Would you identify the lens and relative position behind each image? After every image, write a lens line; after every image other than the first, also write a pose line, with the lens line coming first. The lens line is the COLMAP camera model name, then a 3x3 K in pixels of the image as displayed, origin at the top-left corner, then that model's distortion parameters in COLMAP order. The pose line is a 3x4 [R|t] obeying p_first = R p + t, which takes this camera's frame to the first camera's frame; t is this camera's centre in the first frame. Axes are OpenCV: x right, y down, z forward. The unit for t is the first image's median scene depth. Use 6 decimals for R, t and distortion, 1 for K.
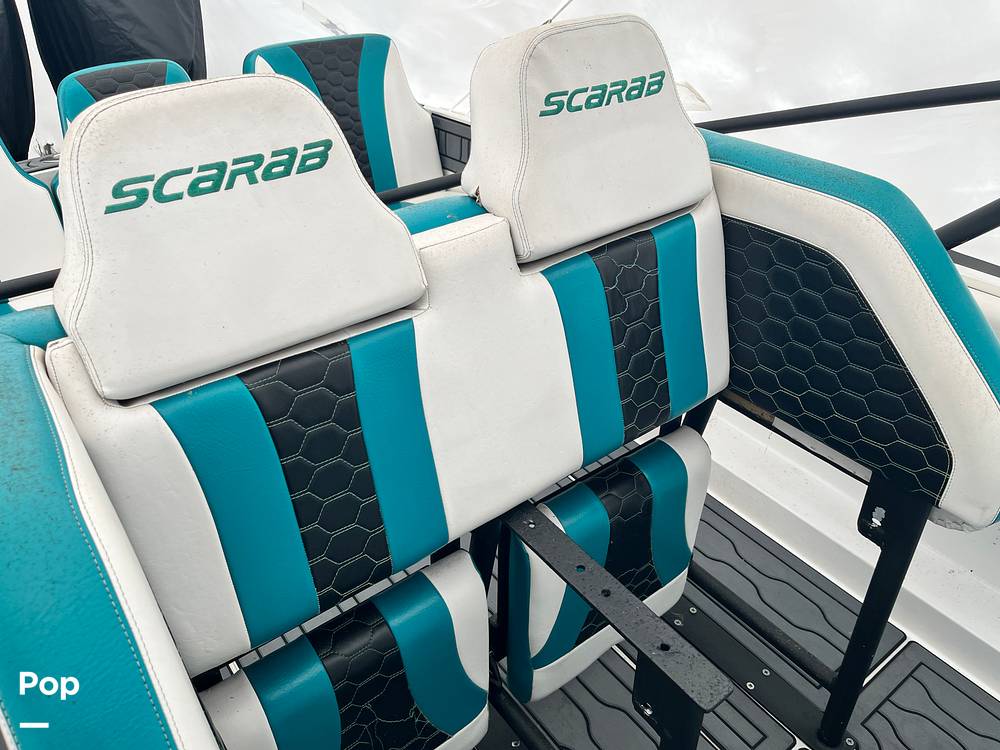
lens RADIAL K [[757.9, 0, 506.0], [0, 757.9, 366.4], [0, 0, 1]] dist [0.047935, -0.076491]
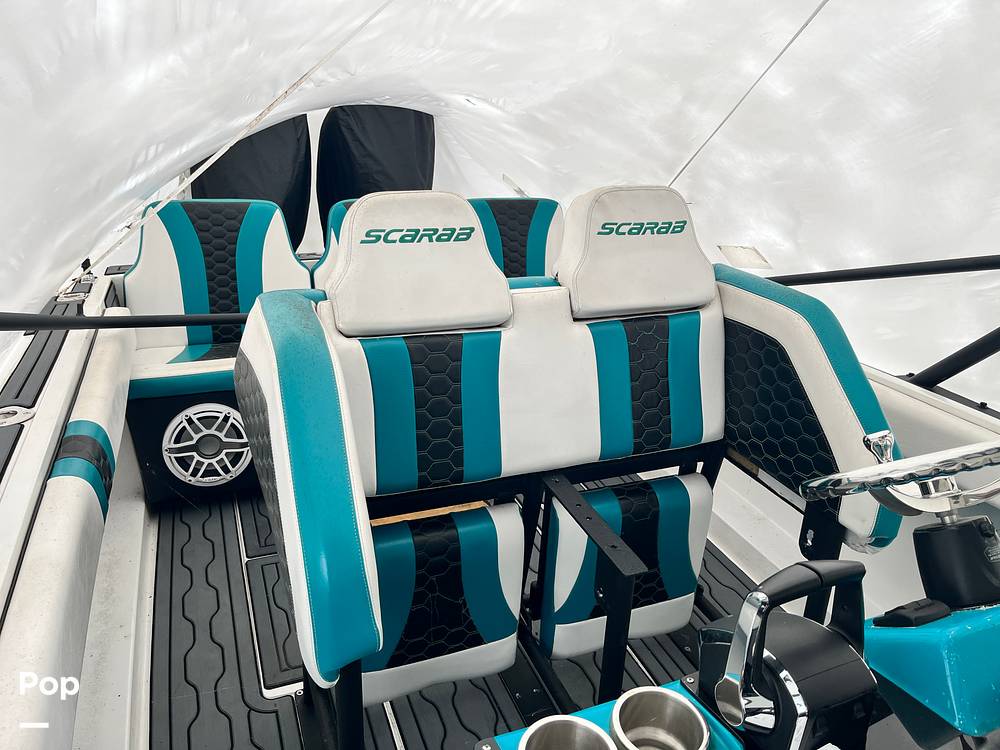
lens RADIAL K [[757.9, 0, 513.0], [0, 757.9, 368.6], [0, 0, 1]] dist [0.047935, -0.076491]
pose [[0.964520, 0.141737, -0.222737, 0.256915], [-0.186525, 0.962909, -0.194972, 0.301218], [0.186841, 0.229600, 0.955183, -0.546275]]
